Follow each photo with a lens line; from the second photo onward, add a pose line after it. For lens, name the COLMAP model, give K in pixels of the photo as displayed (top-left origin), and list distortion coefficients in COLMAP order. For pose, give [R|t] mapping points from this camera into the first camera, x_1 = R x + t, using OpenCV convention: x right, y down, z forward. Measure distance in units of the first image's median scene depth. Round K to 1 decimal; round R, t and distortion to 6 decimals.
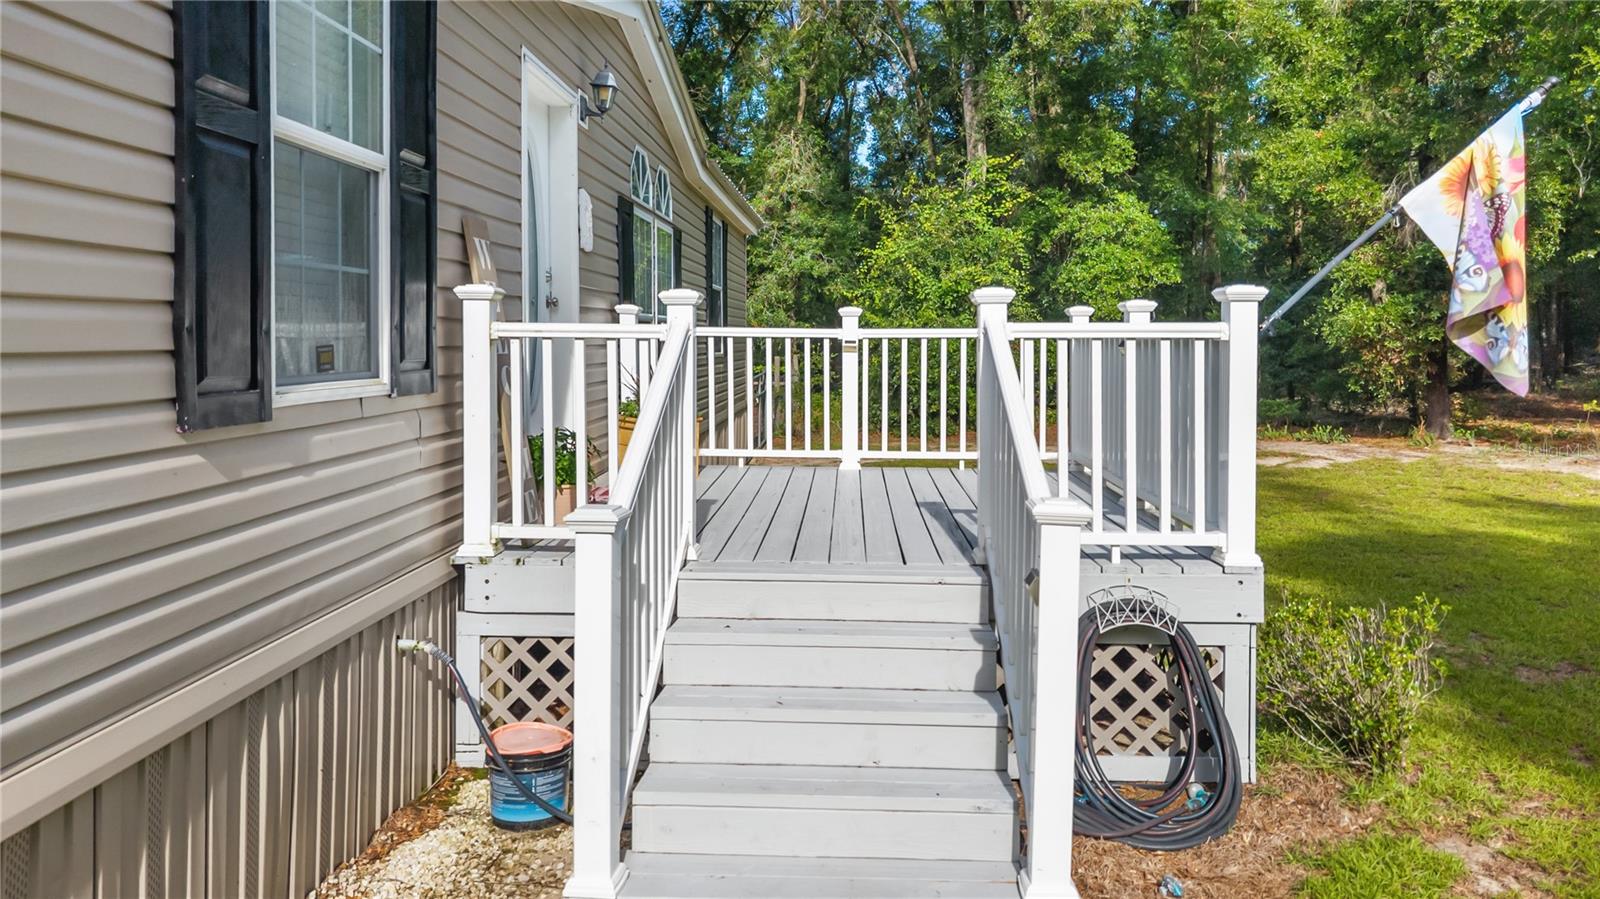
lens RADIAL K [[1087.7, 0, 823.7], [0, 1087.7, 373.3], [0, 0, 1]] dist [0.022648, -0.026655]
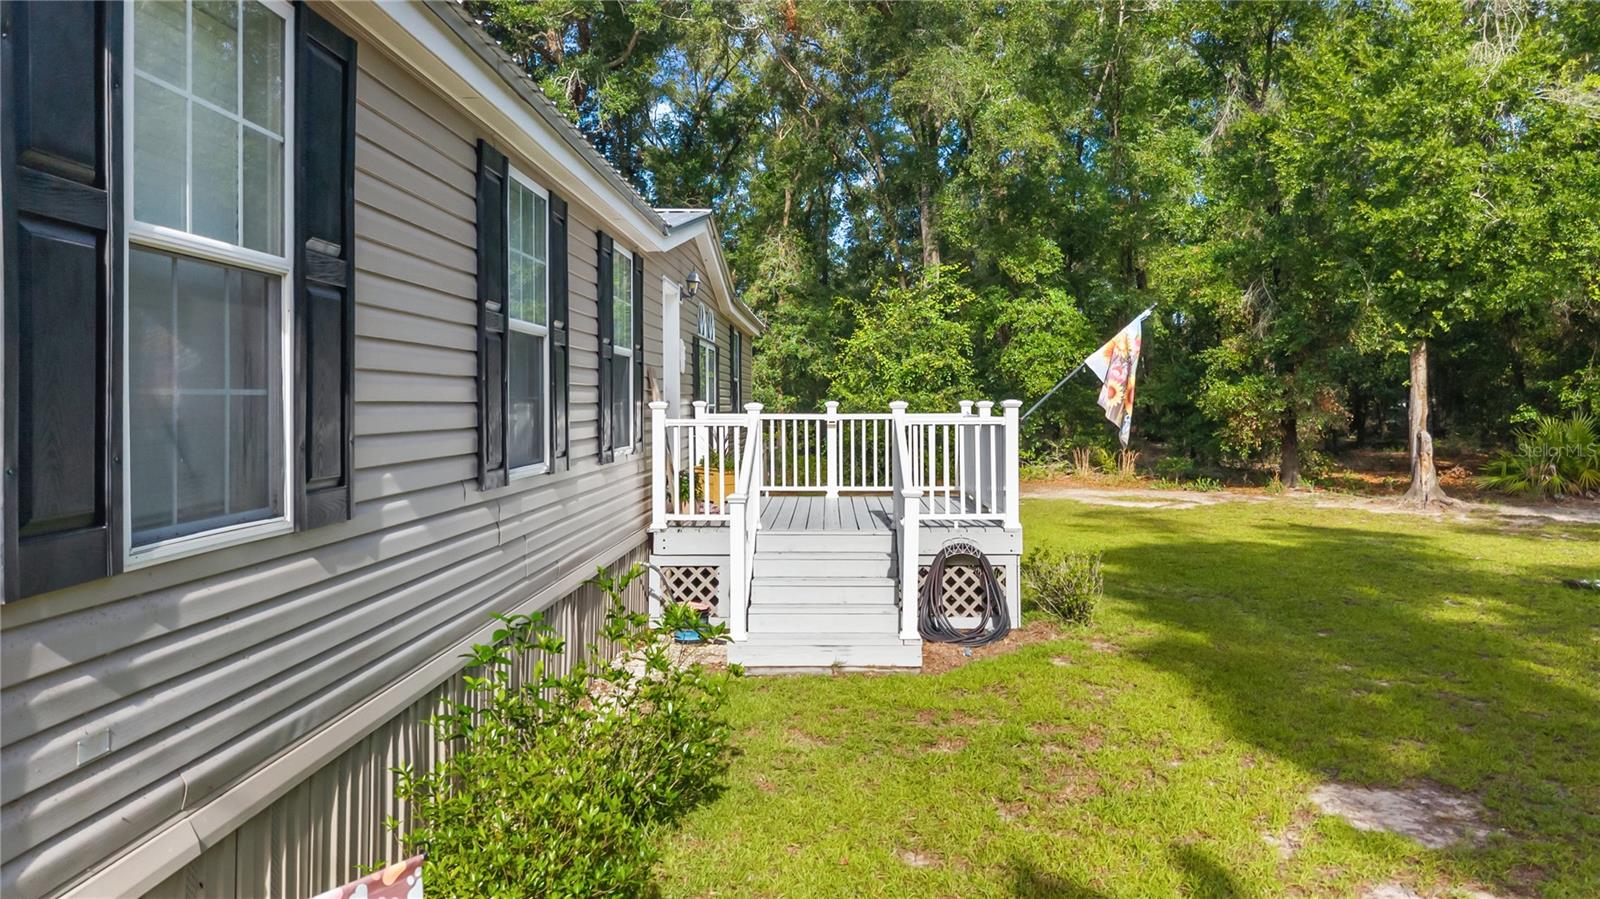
lens RADIAL K [[1087.7, 0, 835.6], [0, 1087.7, 417.7], [0, 0, 1]] dist [0.022648, -0.026655]
pose [[0.999505, -0.007182, 0.030628, -0.009103], [0.007770, 0.999787, -0.019116, -0.001598], [-0.030484, 0.019345, 0.999348, -0.293921]]
